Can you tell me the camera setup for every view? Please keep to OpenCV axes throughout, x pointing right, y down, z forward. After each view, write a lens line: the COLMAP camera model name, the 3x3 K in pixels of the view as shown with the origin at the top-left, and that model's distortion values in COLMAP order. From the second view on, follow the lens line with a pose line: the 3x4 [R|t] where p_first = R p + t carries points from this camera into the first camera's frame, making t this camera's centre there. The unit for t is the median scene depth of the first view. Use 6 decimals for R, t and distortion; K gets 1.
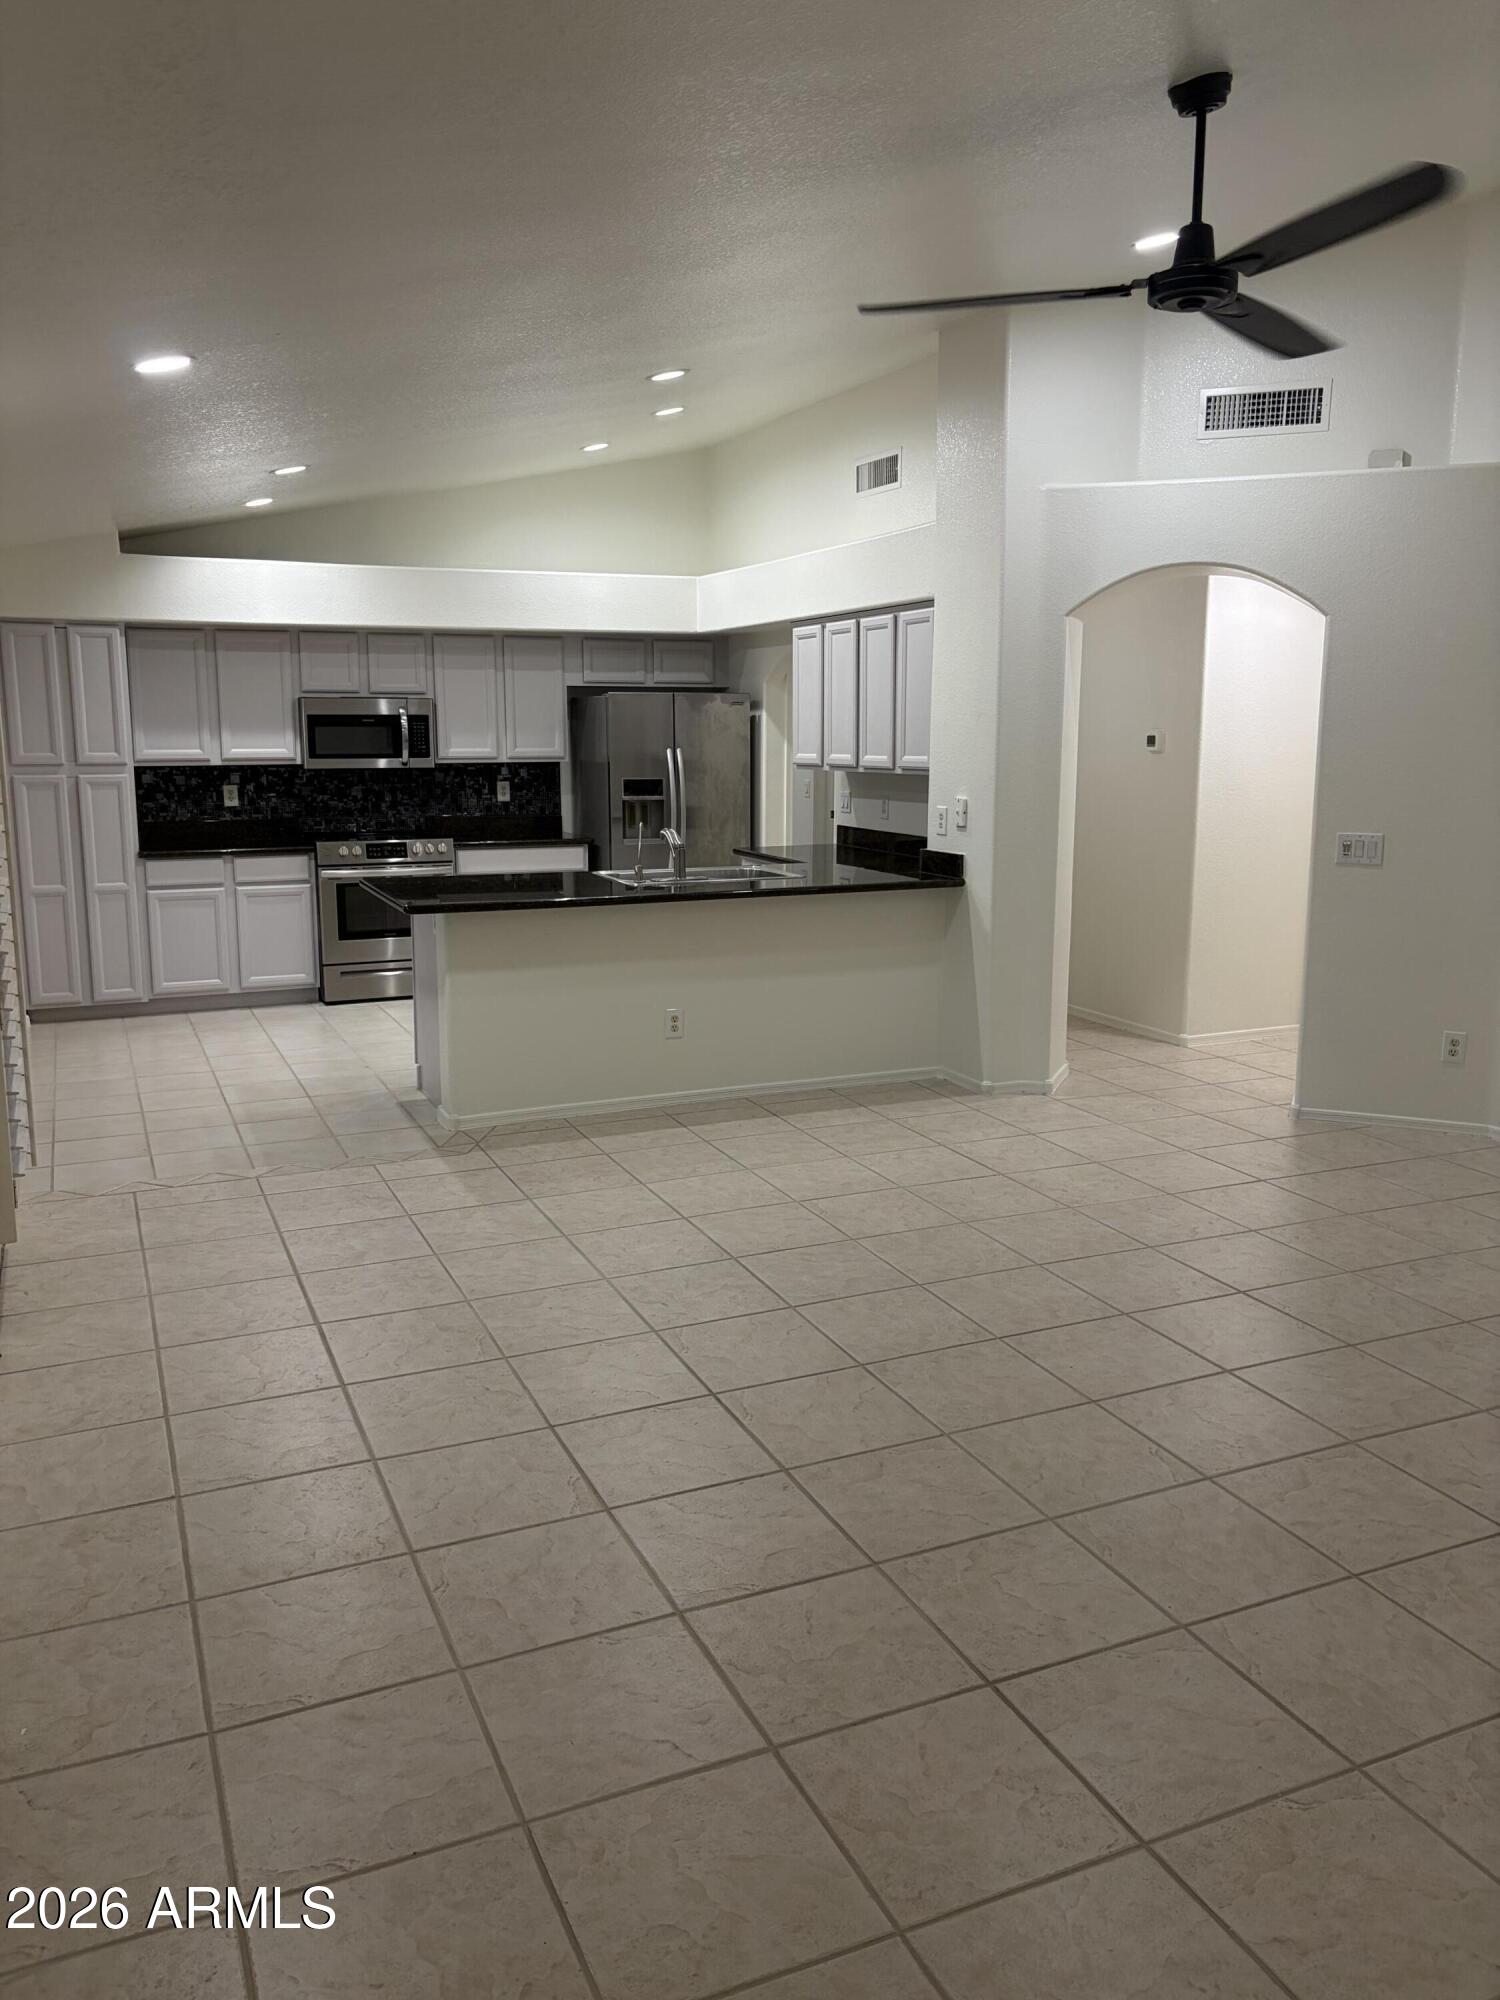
lens RADIAL K [[1521.3, 0, 730.2], [0, 1521.3, 988.3], [0, 0, 1]] dist [0.036099, -0.045801]
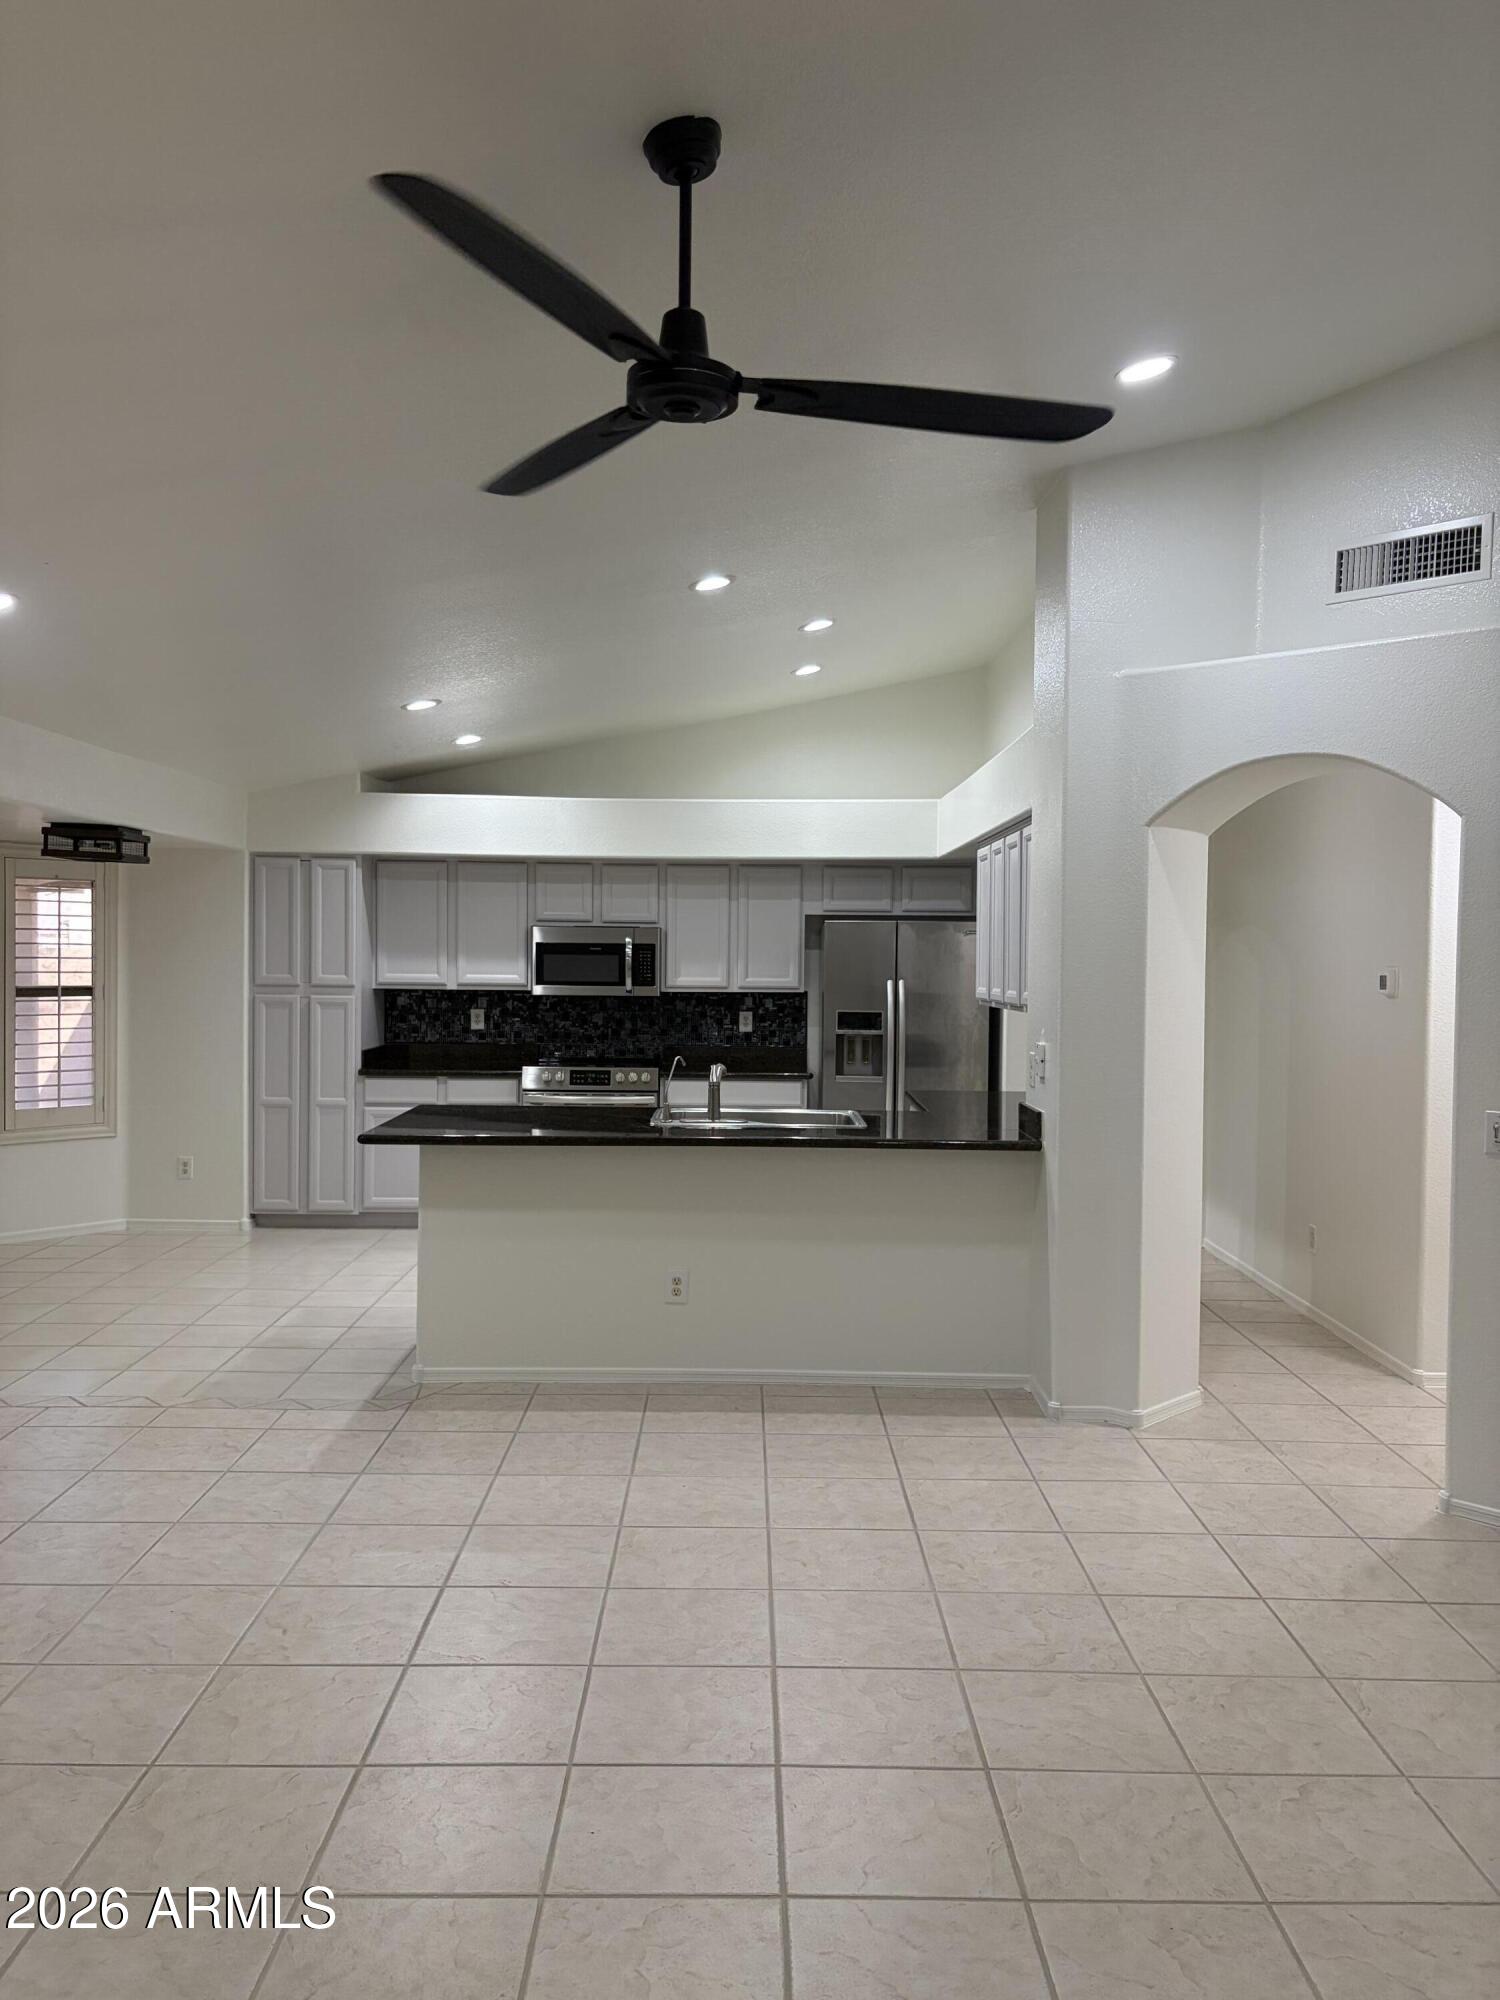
lens RADIAL K [[1521.3, 0, 758.6], [0, 1521.3, 982.6], [0, 0, 1]] dist [0.036099, -0.045801]
pose [[0.913593, 0.017860, -0.406237, 0.368825], [-0.080776, 0.987096, -0.138261, -0.033364], [0.398526, 0.159129, 0.903247, 0.203571]]
